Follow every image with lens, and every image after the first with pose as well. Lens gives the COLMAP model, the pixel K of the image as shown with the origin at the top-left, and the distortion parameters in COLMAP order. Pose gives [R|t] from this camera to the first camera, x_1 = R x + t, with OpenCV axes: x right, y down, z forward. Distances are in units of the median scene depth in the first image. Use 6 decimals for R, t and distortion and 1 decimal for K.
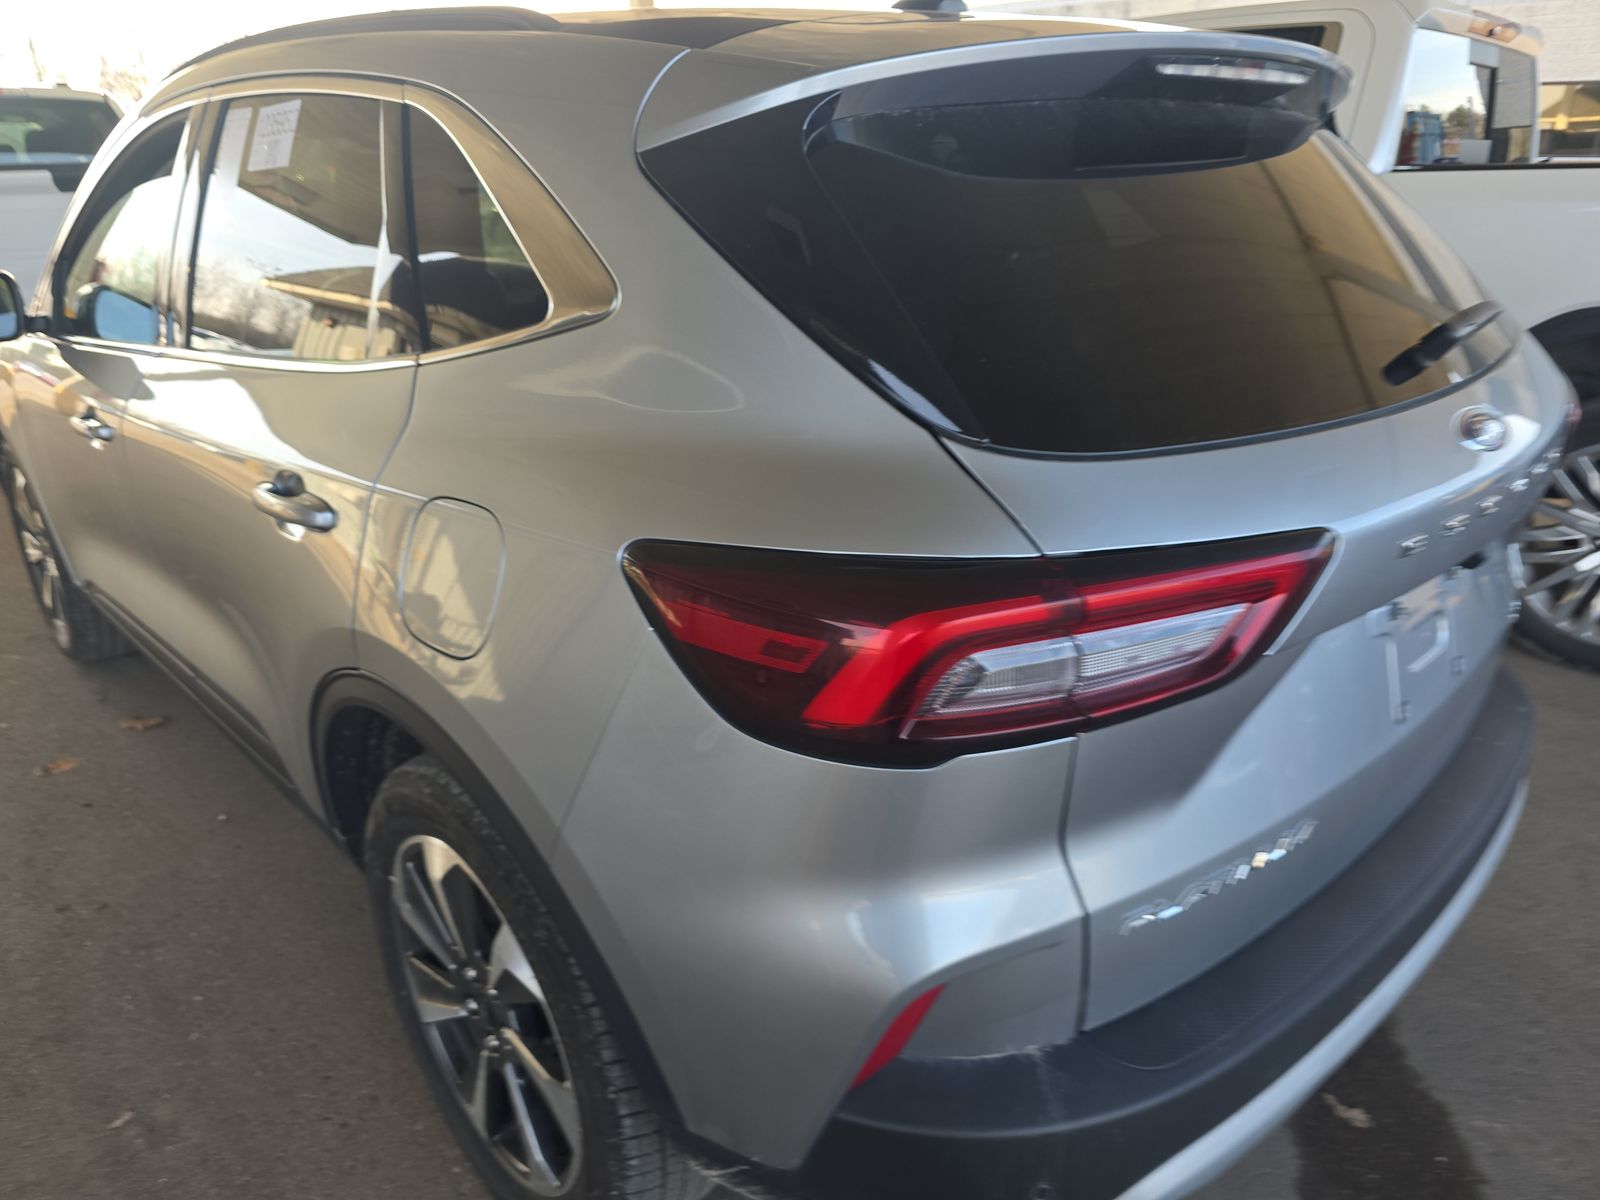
lens RADIAL K [[1083.3, 0, 797.5], [0, 1083.3, 604.6], [0, 0, 1]] dist [0.015368, -0.008026]
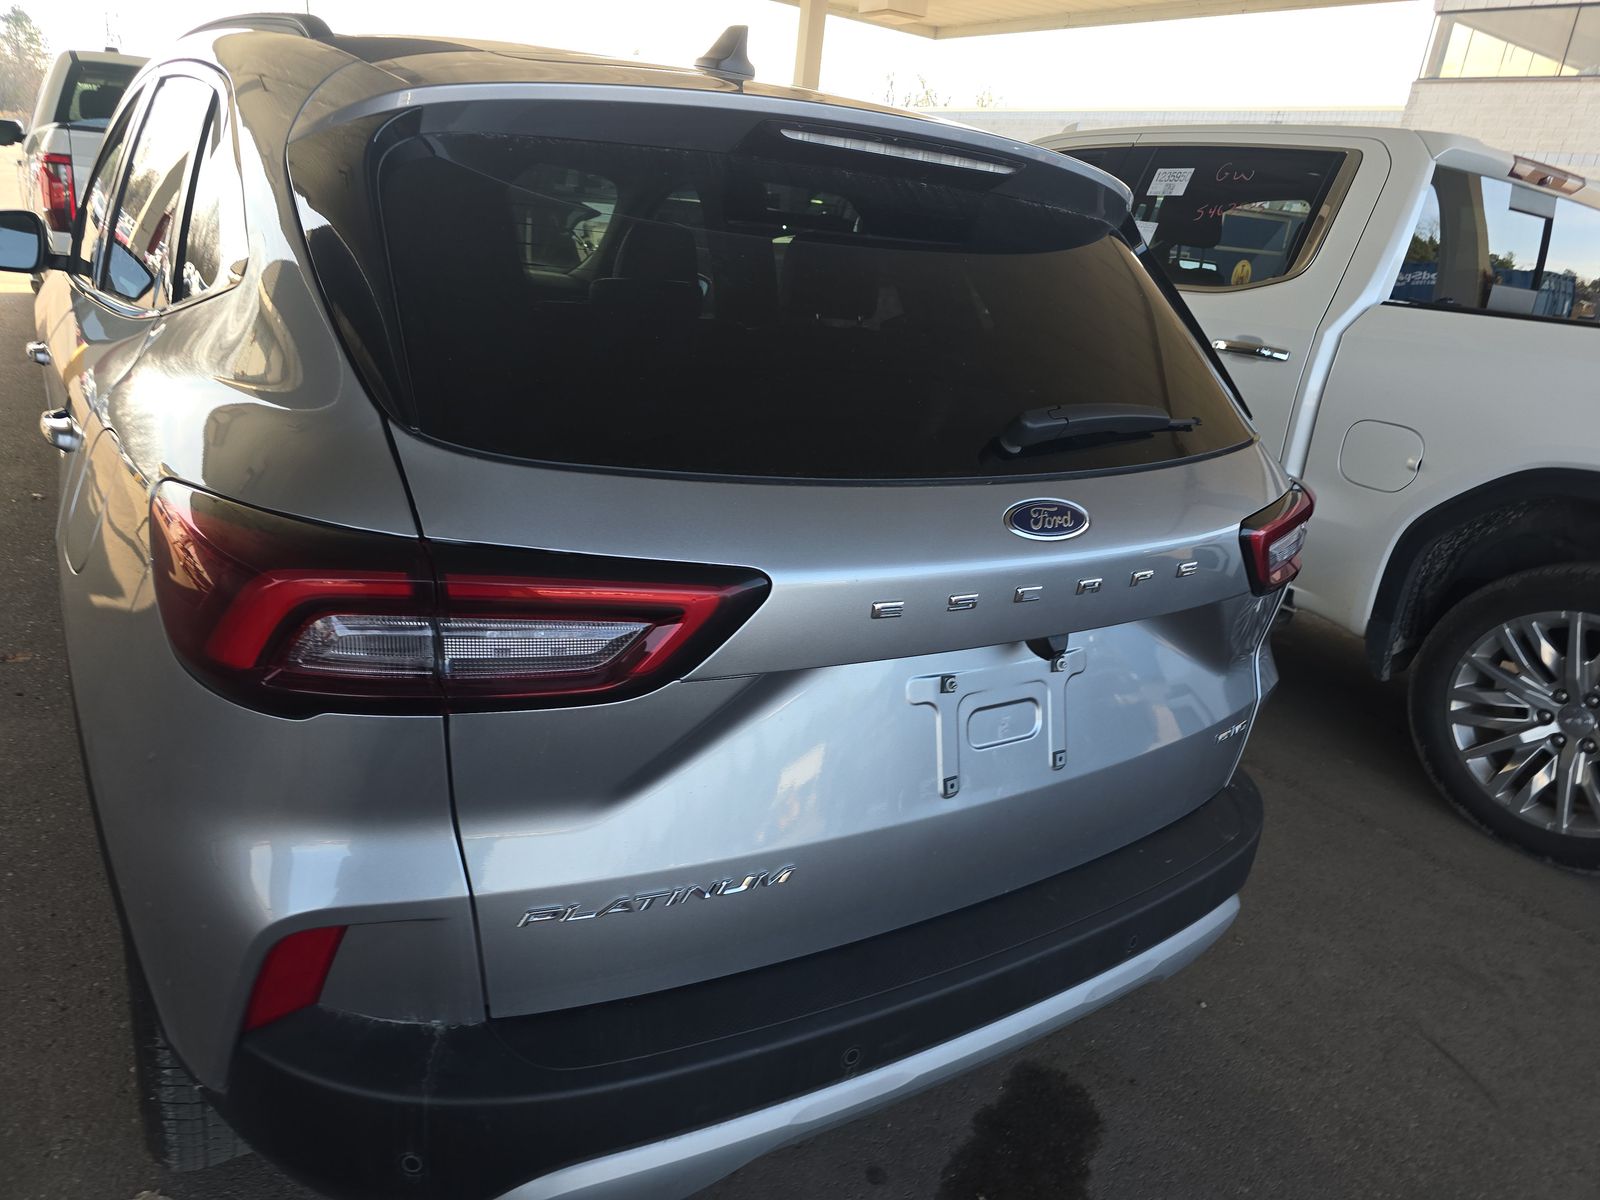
lens RADIAL K [[1083.3, 0, 810.6], [0, 1083.3, 602.3], [0, 0, 1]] dist [0.015368, -0.008026]
pose [[0.978890, 0.172479, -0.109660, 0.206012], [-0.177733, 0.983264, -0.040024, -0.002842], [0.100922, 0.058669, 0.993163, -0.006015]]
